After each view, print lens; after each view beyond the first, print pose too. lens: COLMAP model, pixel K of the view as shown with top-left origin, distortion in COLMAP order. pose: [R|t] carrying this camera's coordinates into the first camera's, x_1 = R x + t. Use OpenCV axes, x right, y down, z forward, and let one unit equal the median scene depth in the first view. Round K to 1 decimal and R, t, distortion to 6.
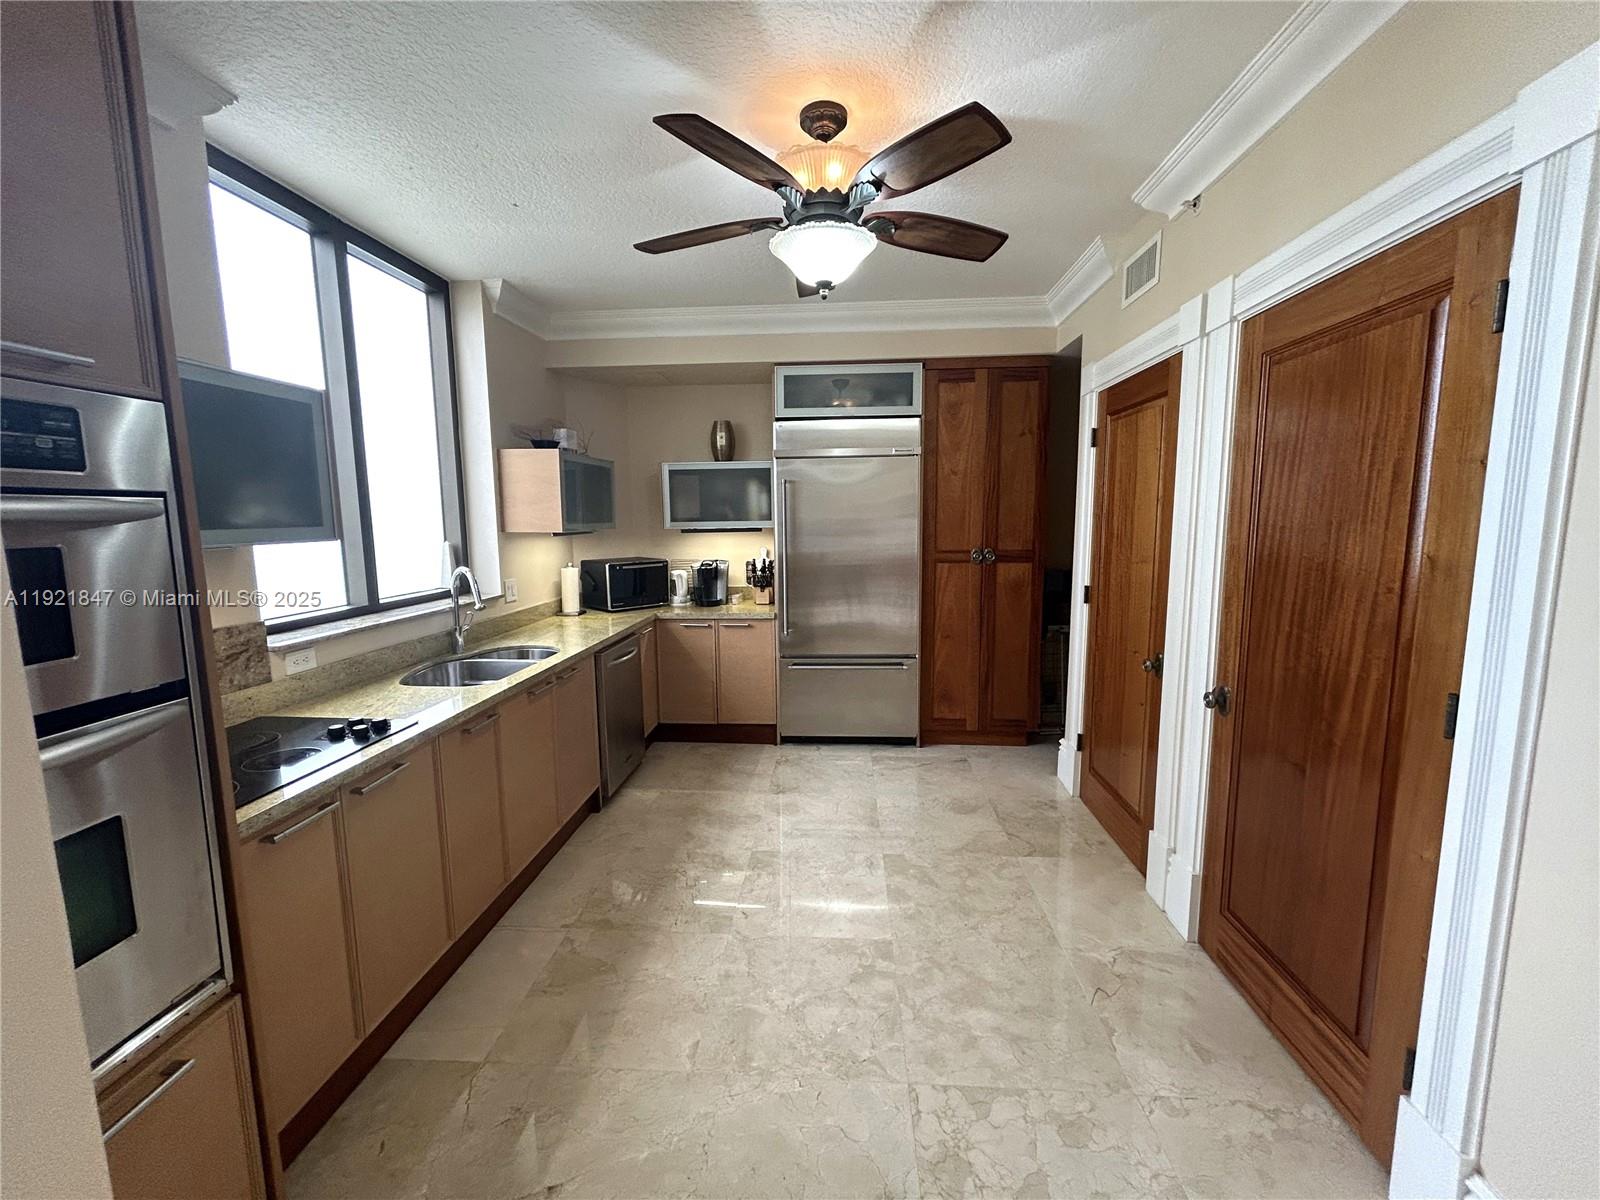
lens RADIAL K [[645.1, 0, 801.1], [0, 645.1, 597.0], [0, 0, 1]] dist [-0.001985, 0.001187]
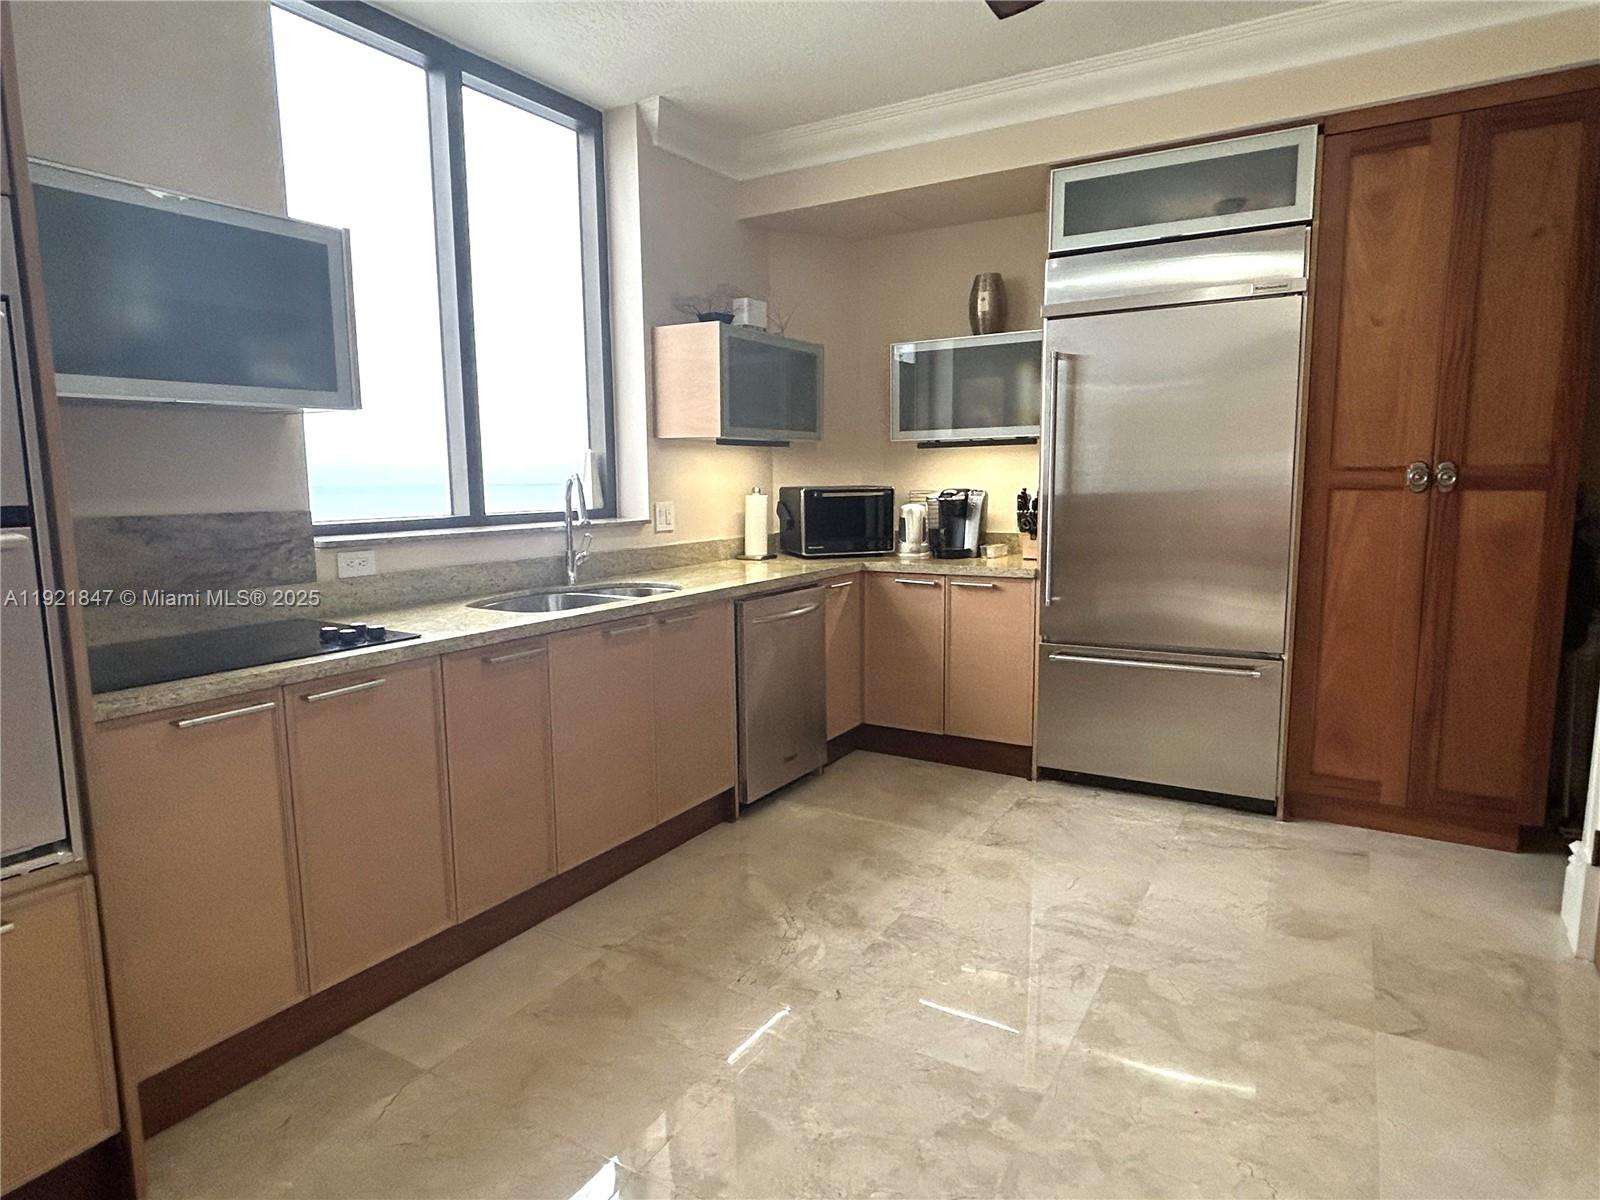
lens RADIAL K [[929.1, 0, 803.1], [0, 929.1, 601.5], [0, 0, 1]] dist [-0.000395, -0.005640]
pose [[0.891121, 0.061675, -0.449556, 0.196613], [-0.055782, 0.998095, 0.026357, 0.053089], [0.450325, 0.001589, 0.892863, 0.105768]]
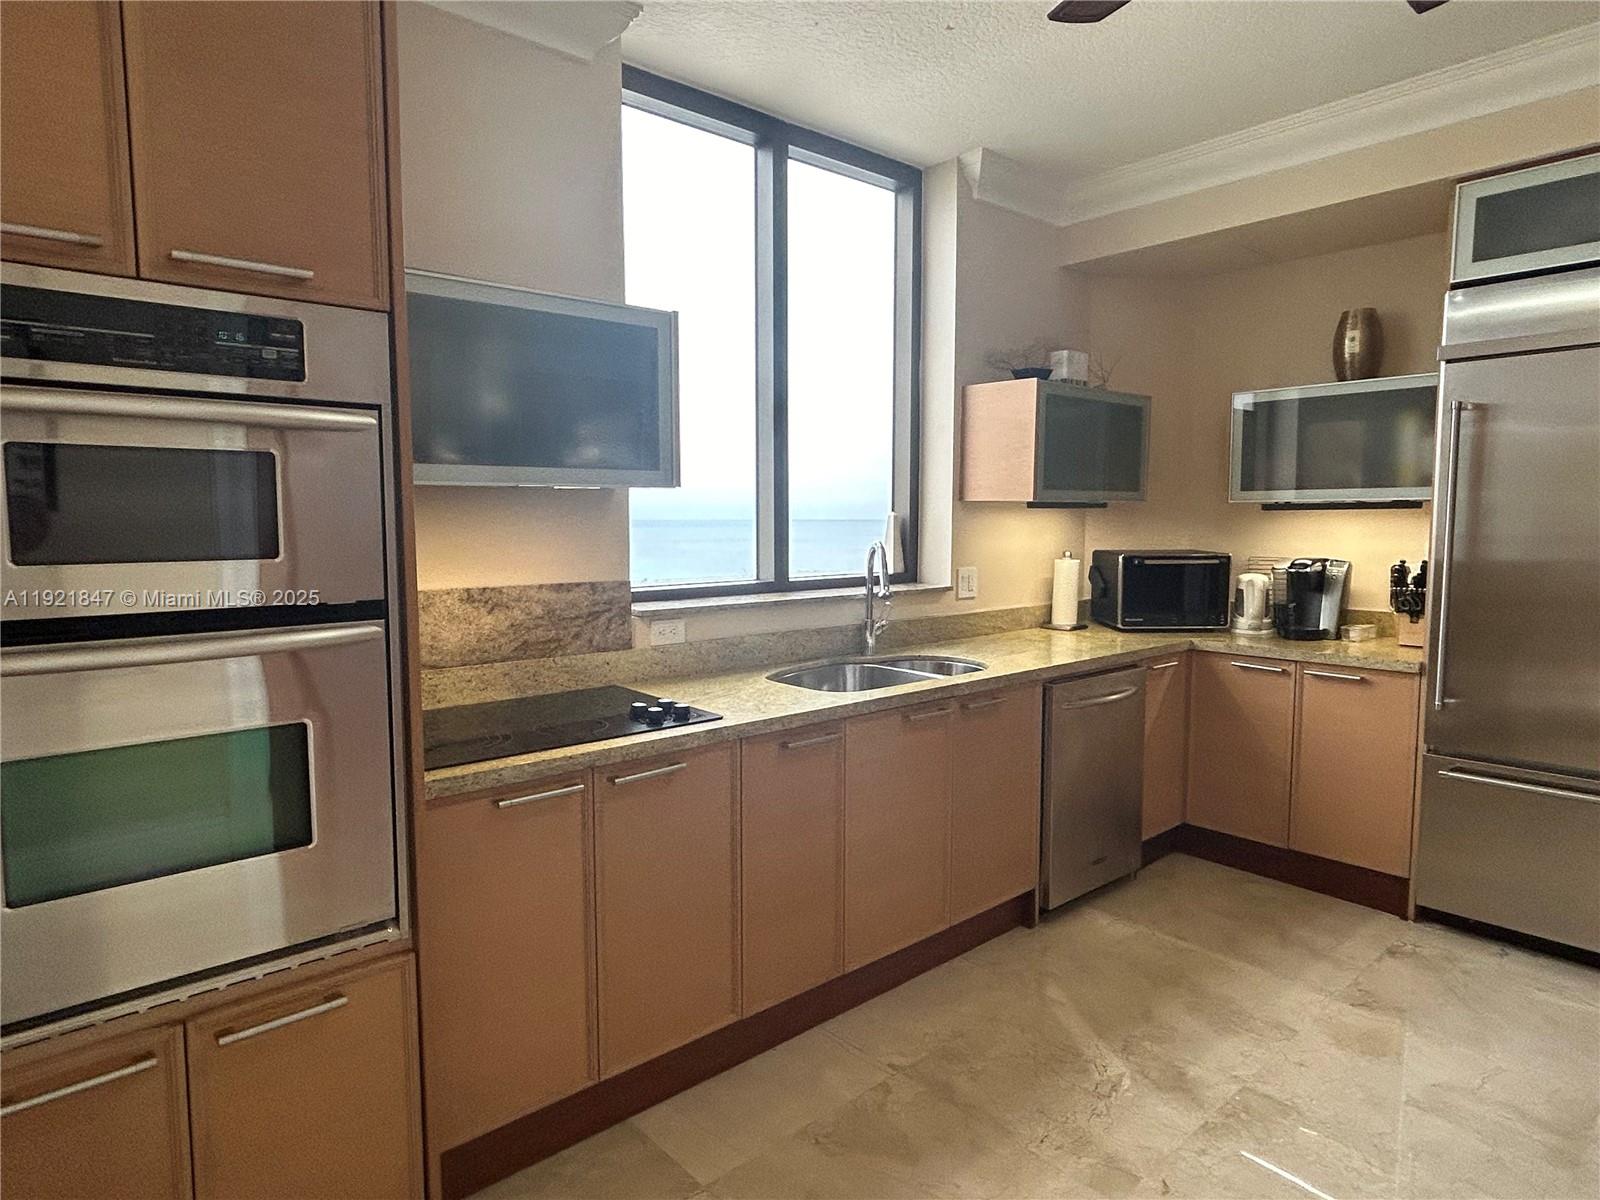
lens RADIAL K [[929.1, 0, 801.9], [0, 929.1, 595.7], [0, 0, 1]] dist [-0.000395, -0.005640]
pose [[0.711004, 0.070875, -0.699607, 0.145125], [-0.095005, 0.995468, 0.004295, 0.017861], [0.696741, 0.063413, 0.714515, 0.143822]]
